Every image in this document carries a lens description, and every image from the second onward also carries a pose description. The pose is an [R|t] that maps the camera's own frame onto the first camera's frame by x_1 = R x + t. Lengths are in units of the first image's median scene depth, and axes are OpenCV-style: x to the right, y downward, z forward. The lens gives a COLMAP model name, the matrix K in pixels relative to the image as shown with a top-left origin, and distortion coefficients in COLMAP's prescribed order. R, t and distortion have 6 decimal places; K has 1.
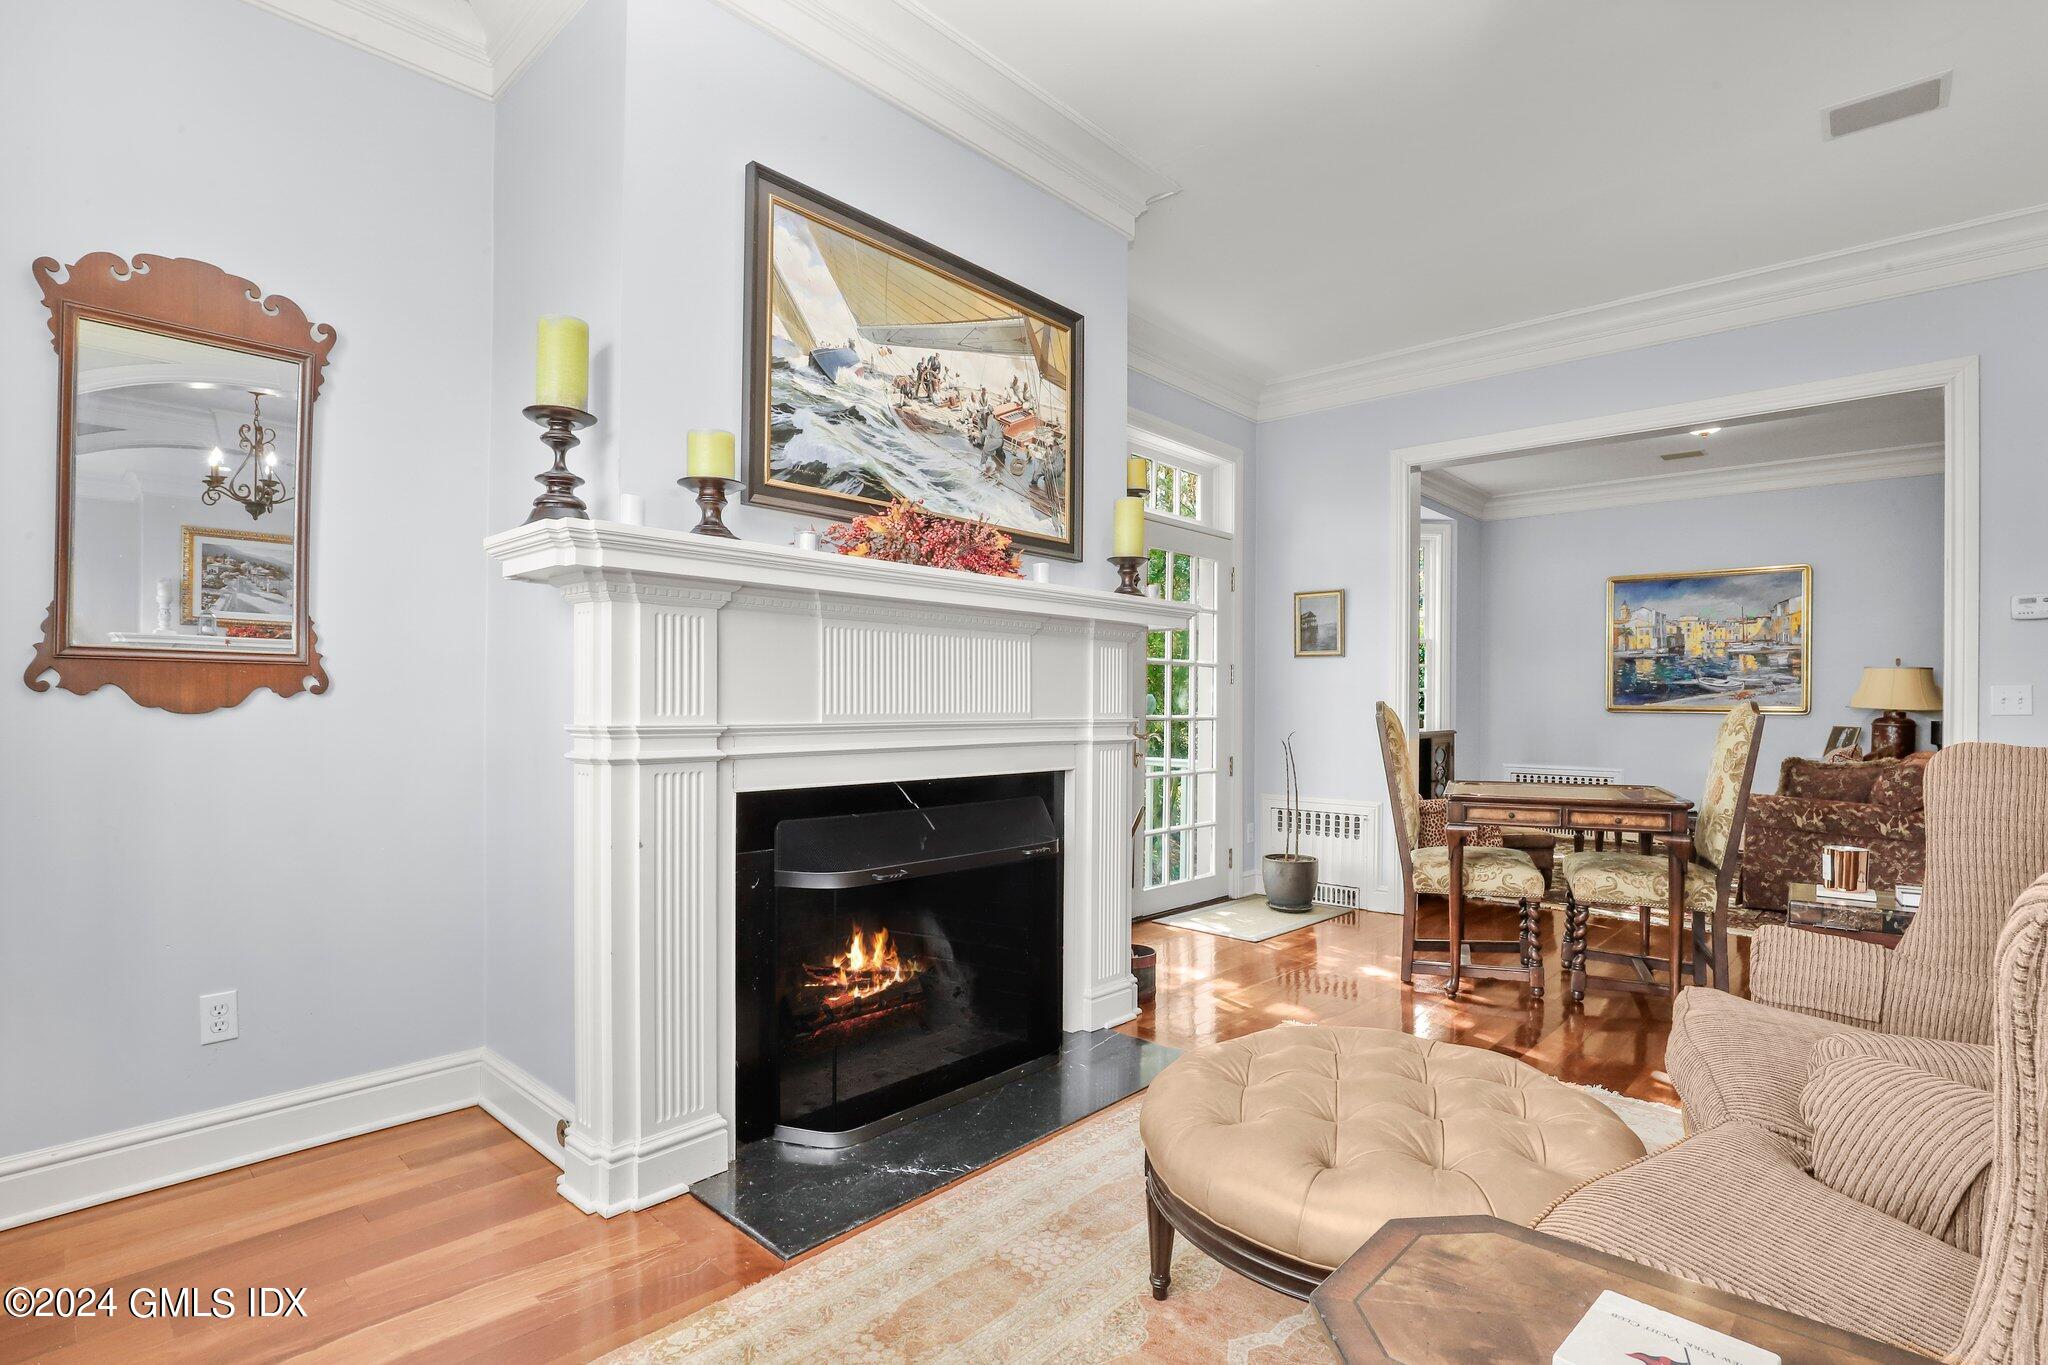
lens RADIAL K [[1021.3, 0, 1066.0], [0, 1021.3, 703.7], [0, 0, 1]] dist [-0.001318, 0.000020]
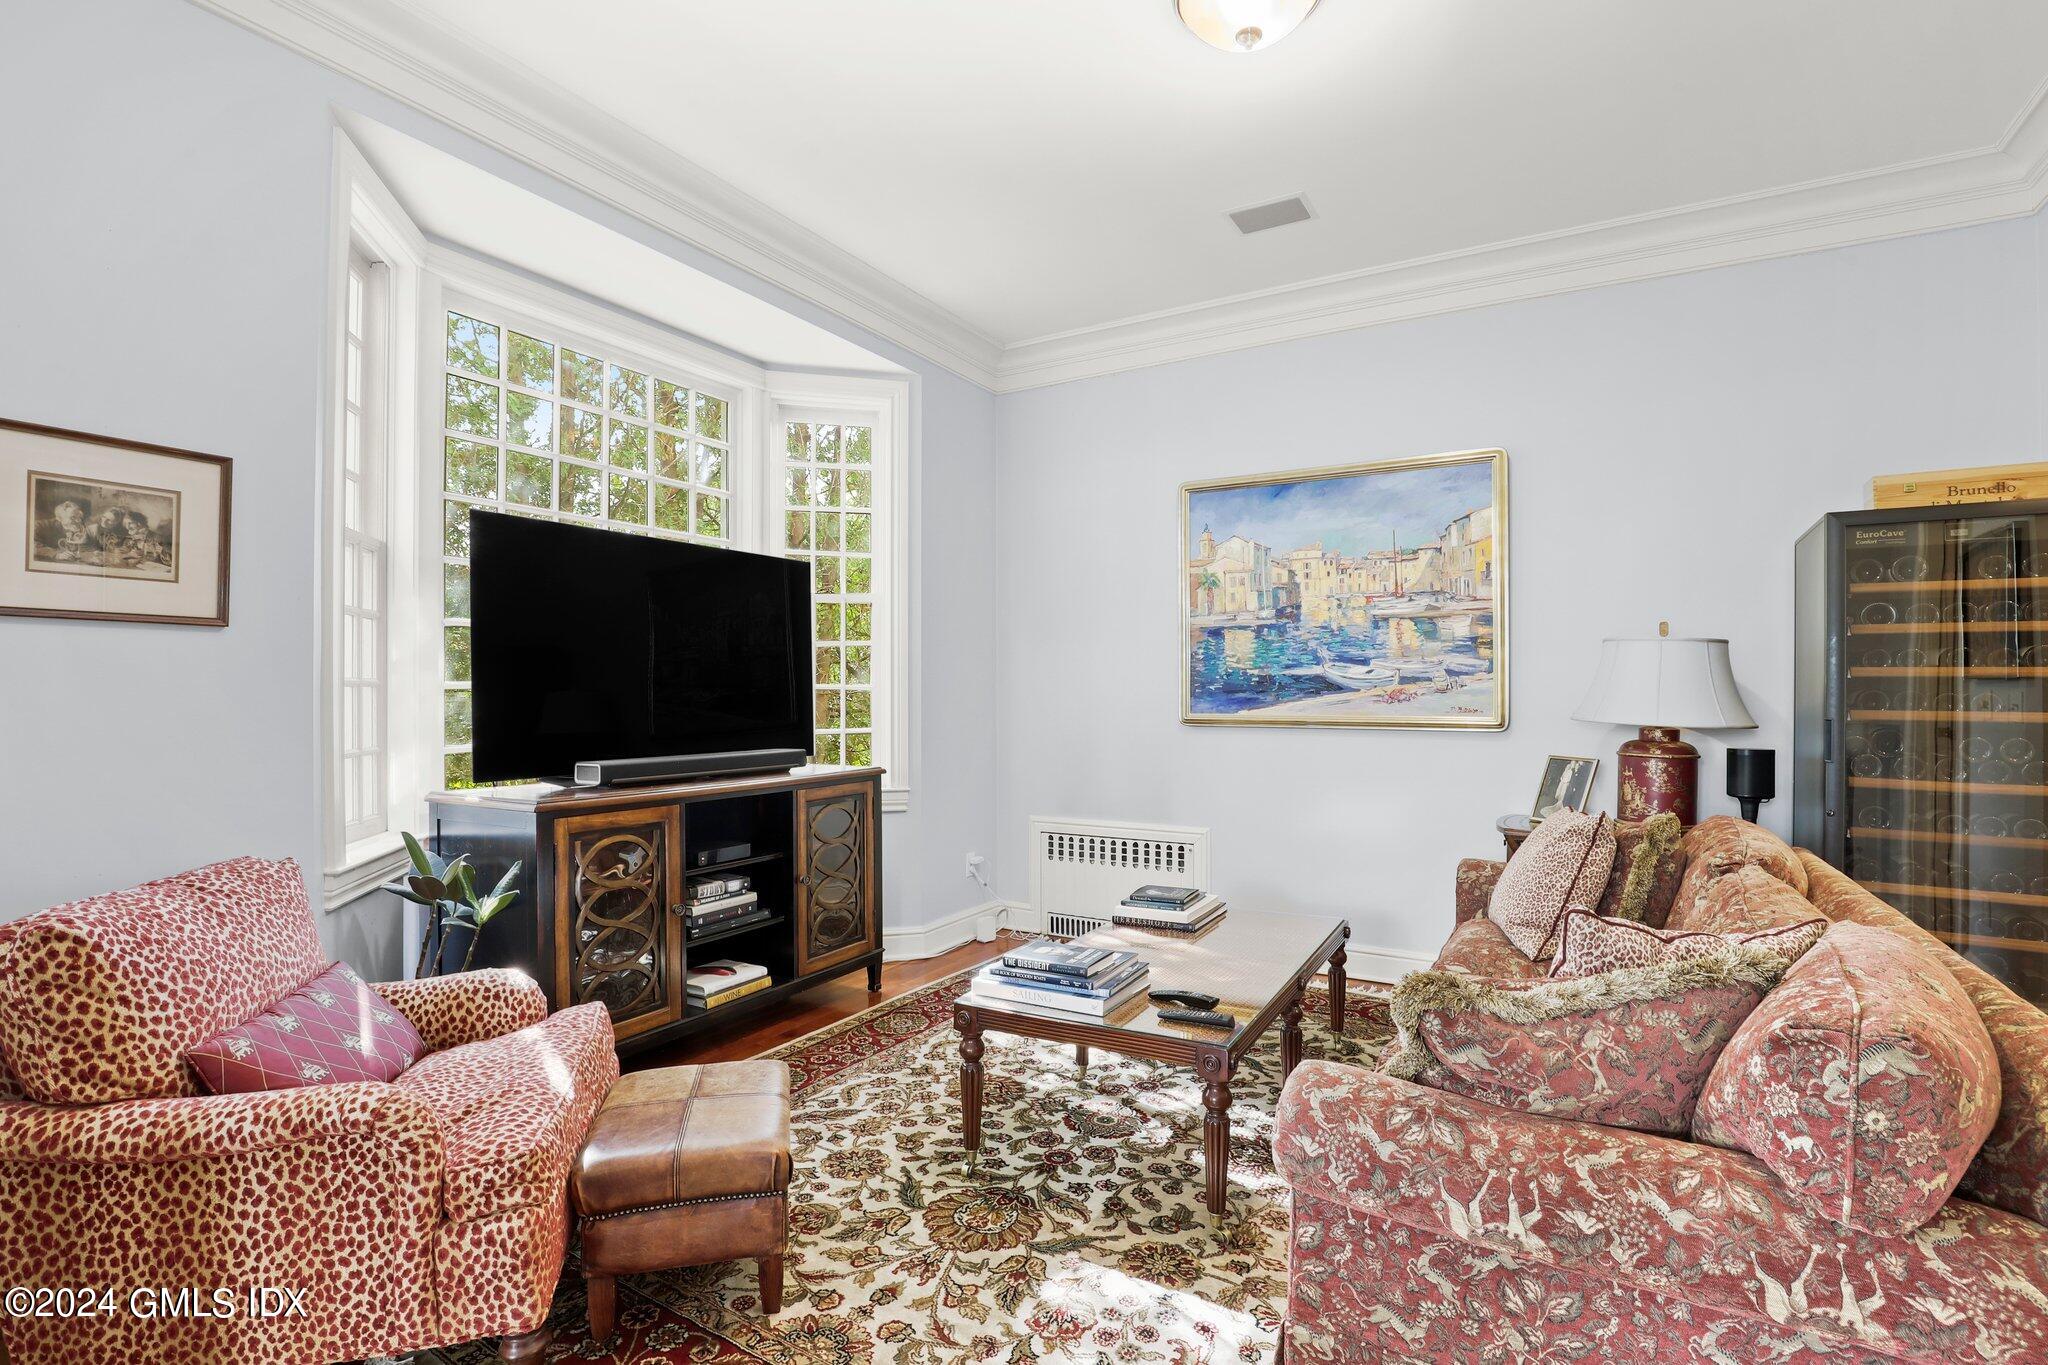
lens RADIAL K [[964.2, 0, 1029.2], [0, 964.2, 693.6], [0, 0, 1]] dist [-0.026849, 0.000140]
pose [[0.987047, -0.007941, 0.160233, 0.396083], [0.008079, 0.999967, -0.000214, -0.010755], [-0.160226, 0.001506, 0.987079, 0.538813]]
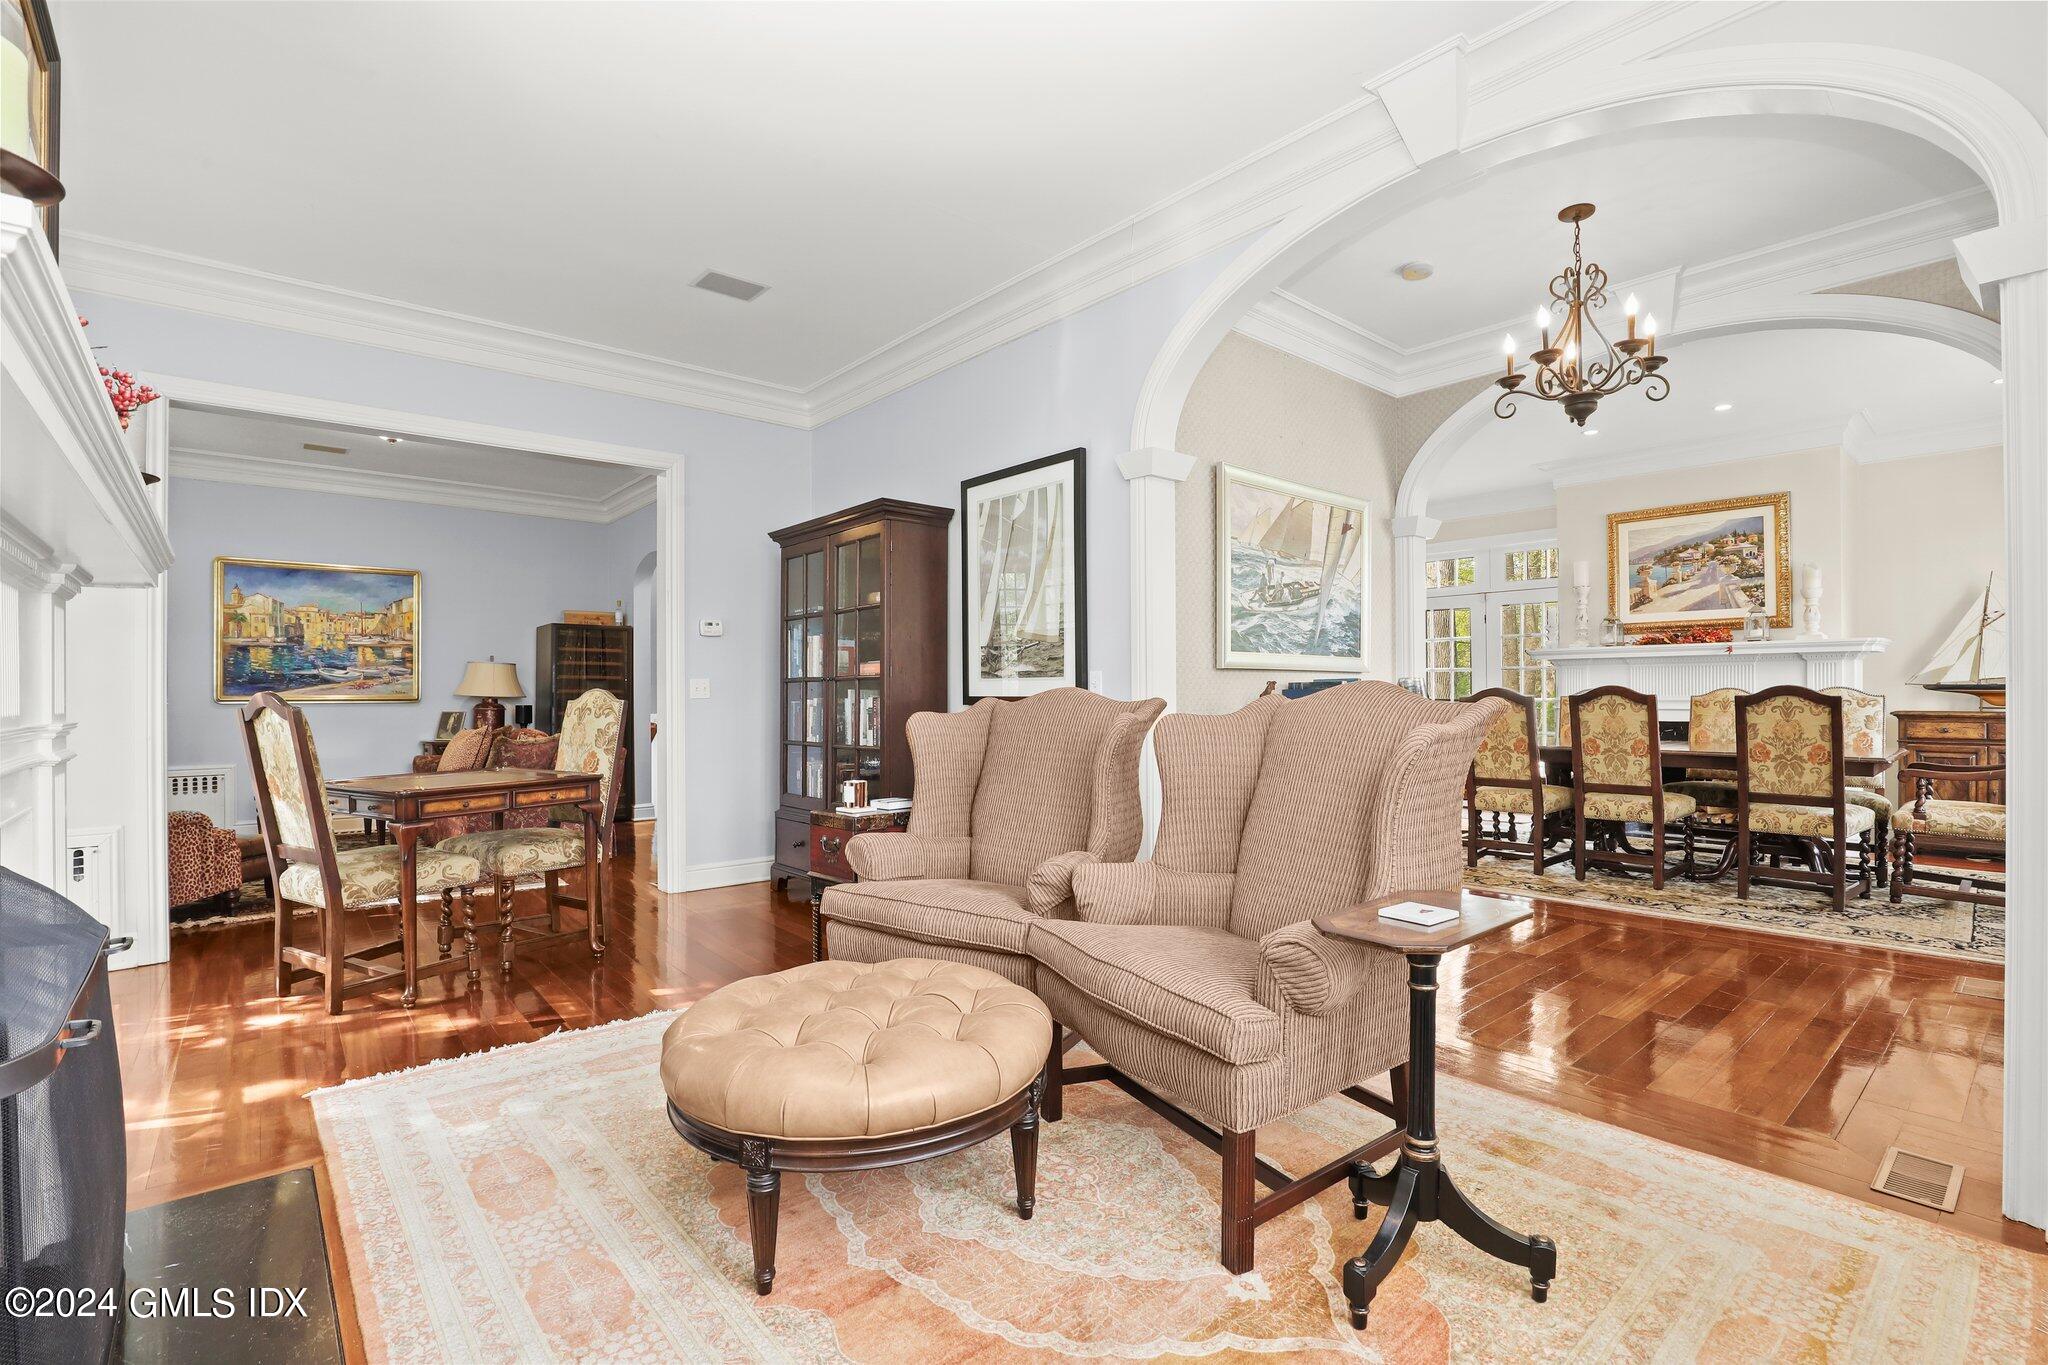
lens RADIAL K [[964.2, 0, 1029.2], [0, 964.2, 693.6], [0, 0, 1]] dist [-0.026849, 0.000140]
pose [[0.134857, -0.009187, 0.990822, -0.230568], [0.008060, 0.999934, 0.008174, -0.002039], [-0.990832, 0.006884, 0.134923, 0.176317]]
